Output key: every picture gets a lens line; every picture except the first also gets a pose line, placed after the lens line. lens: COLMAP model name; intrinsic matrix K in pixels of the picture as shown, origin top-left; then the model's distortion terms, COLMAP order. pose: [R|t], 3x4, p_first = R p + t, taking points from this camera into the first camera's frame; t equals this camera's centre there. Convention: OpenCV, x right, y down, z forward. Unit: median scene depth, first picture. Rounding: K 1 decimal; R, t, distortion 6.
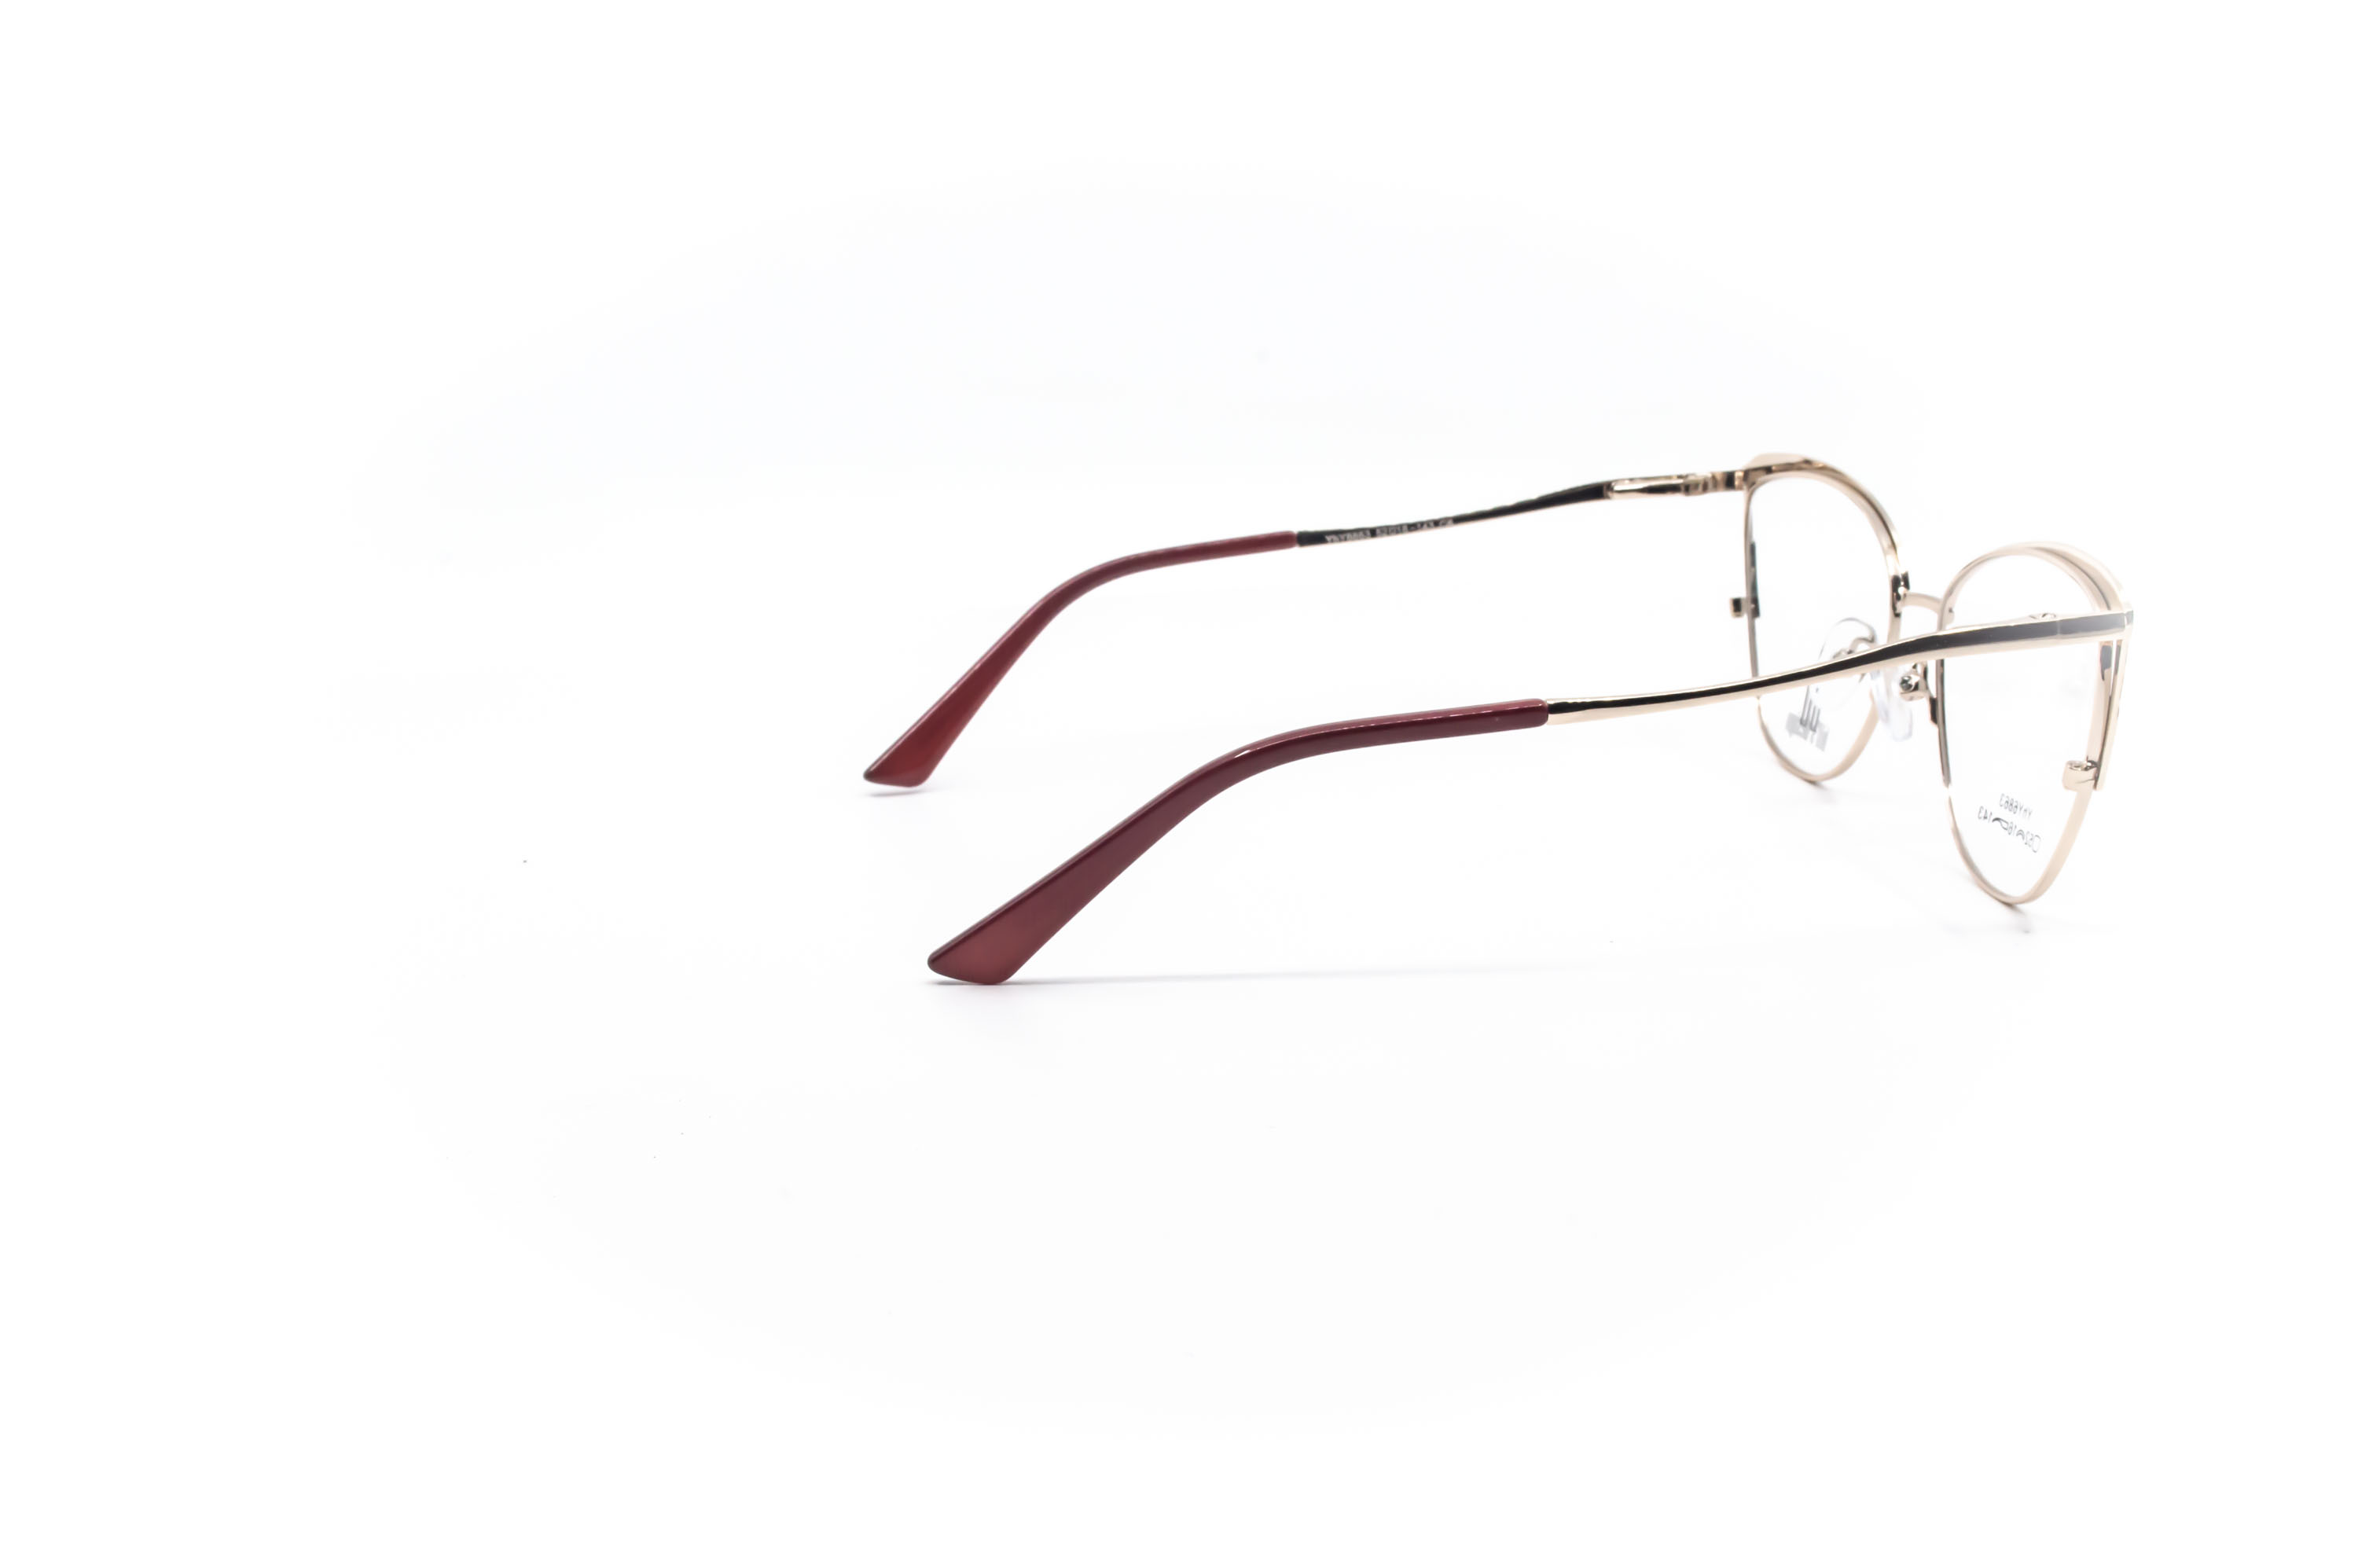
lens RADIAL K [[3121.4, 0, 1179.0], [0, 3121.4, 784.0], [0, 0, 1]] dist [-0.034546, -0.050280]
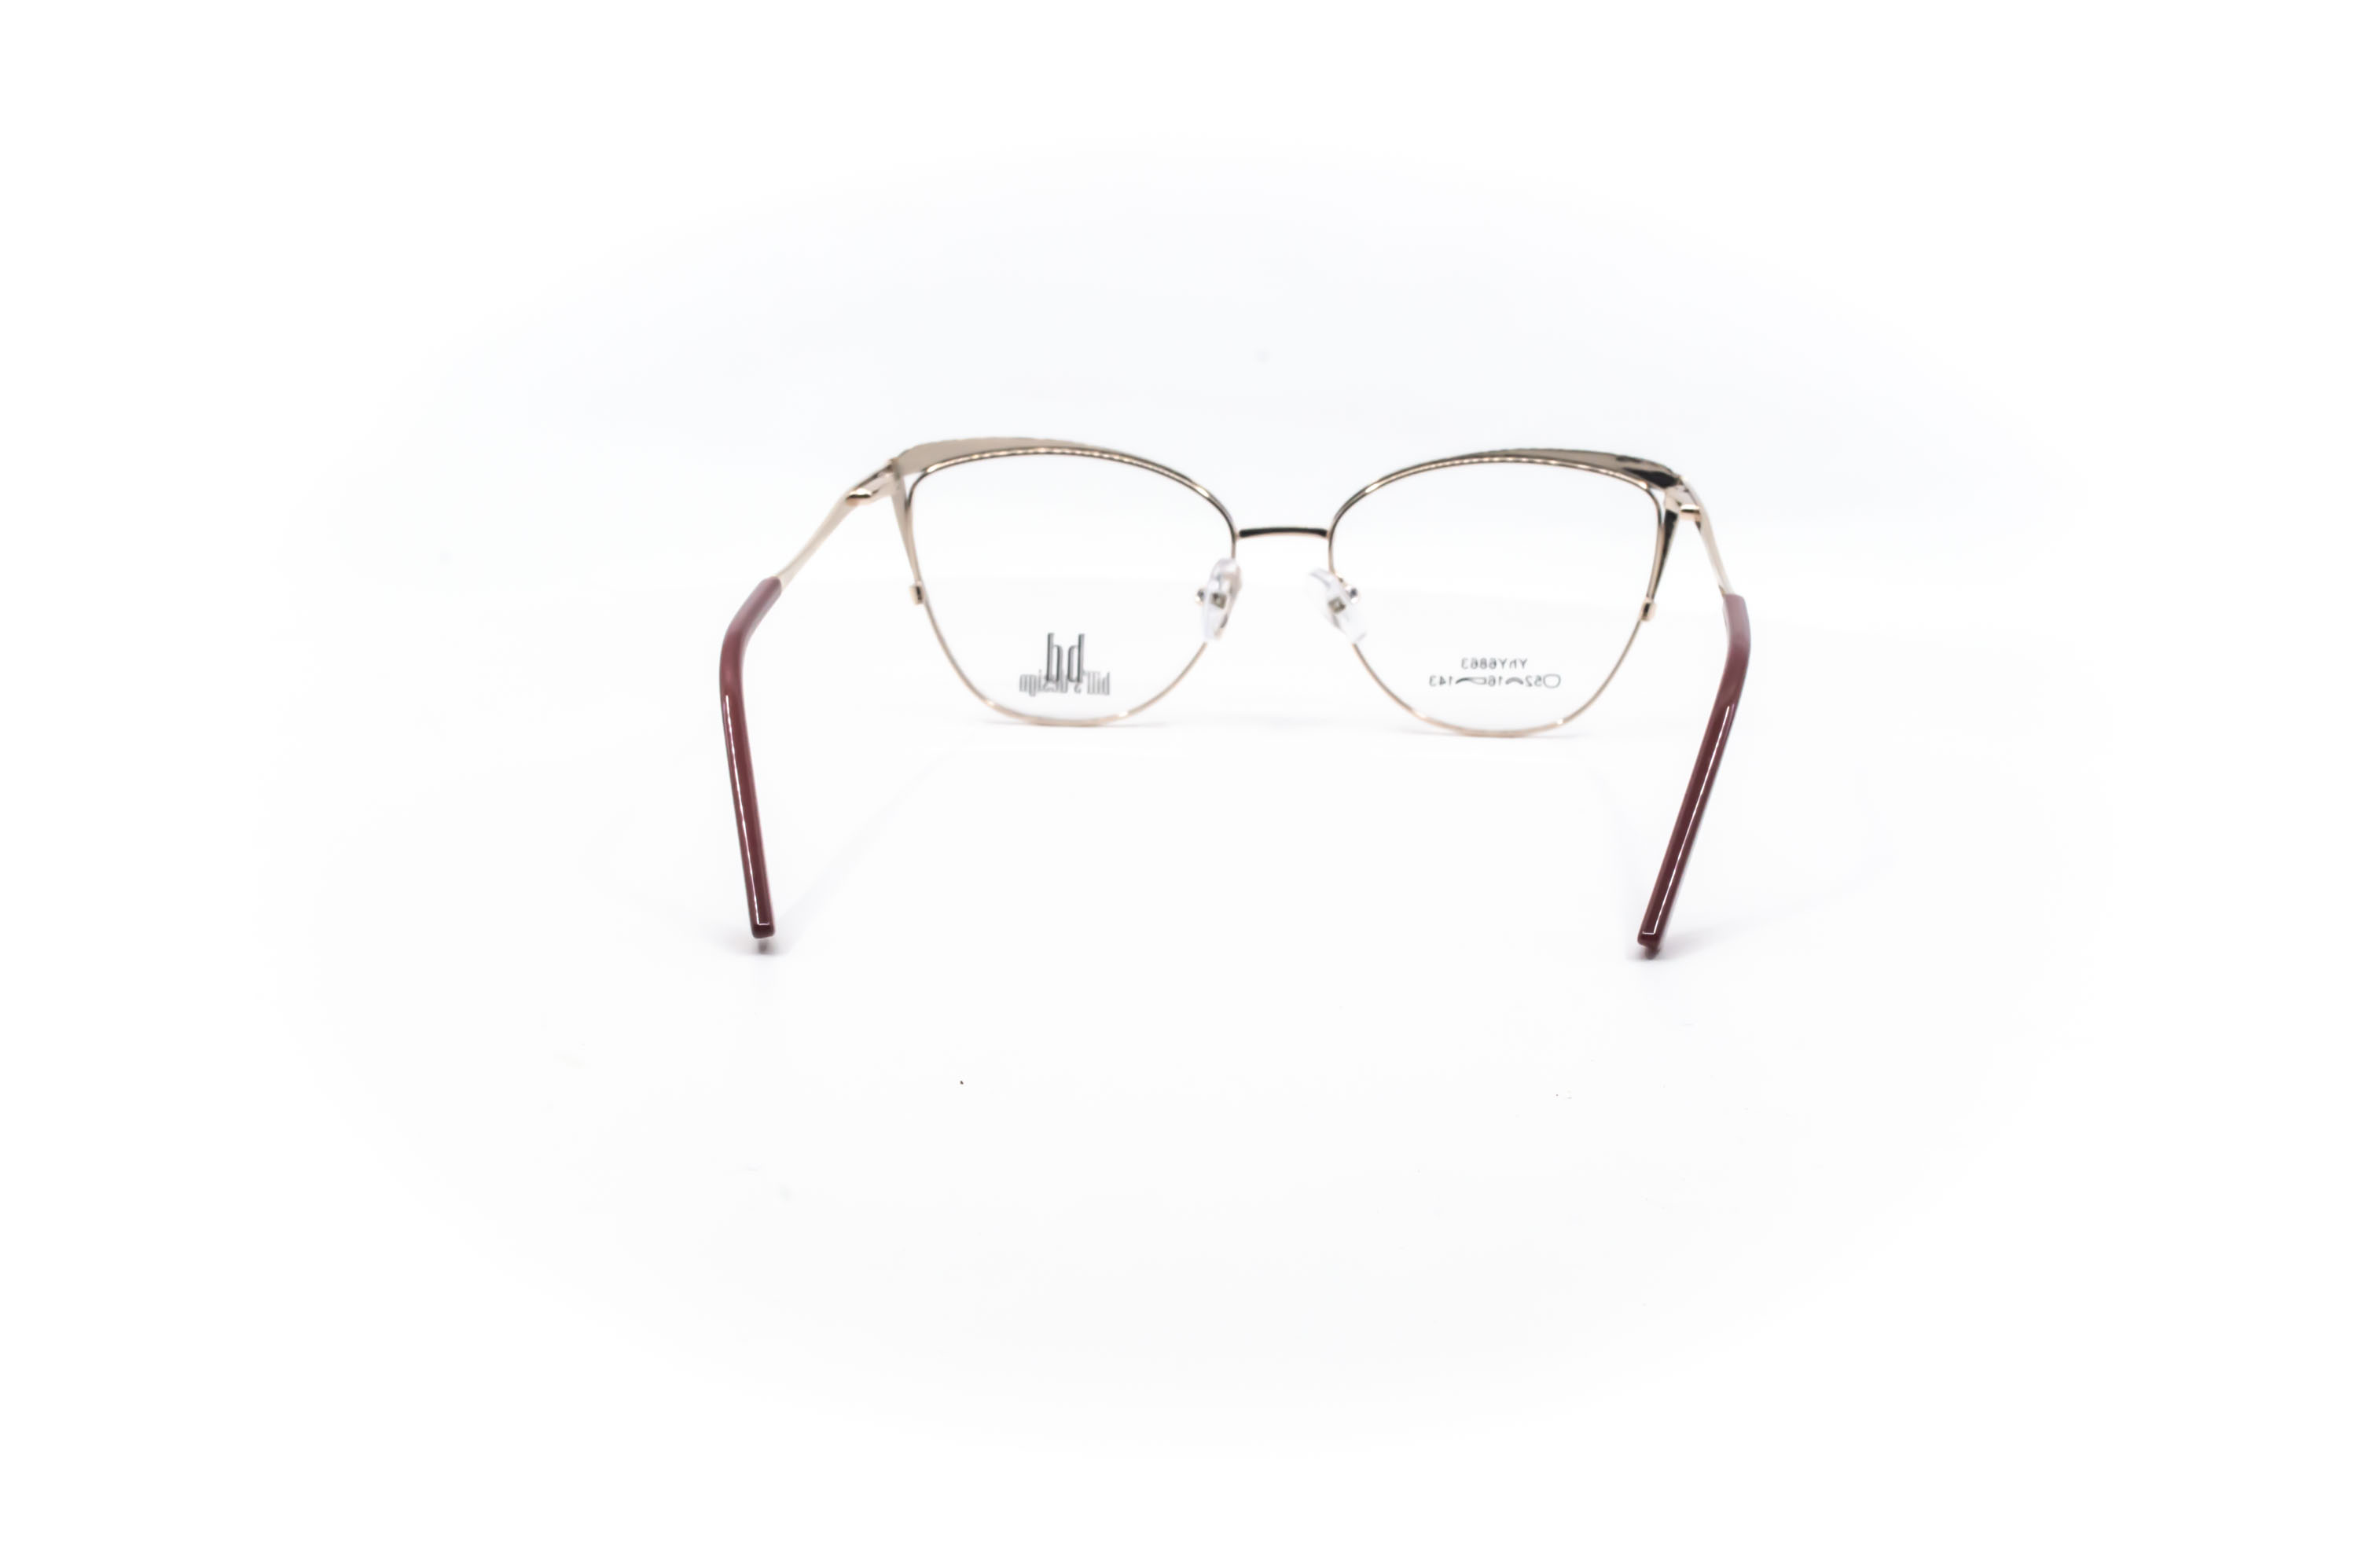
lens RADIAL K [[3121.4, 0, 1179.0], [0, 3121.4, 784.0], [0, 0, 1]] dist [-0.034546, -0.050280]
pose [[0.268092, -0.200147, 0.942374, -0.826253], [0.214896, 0.965959, 0.144021, -0.132365], [-0.939120, 0.163902, 0.301977, 0.639129]]
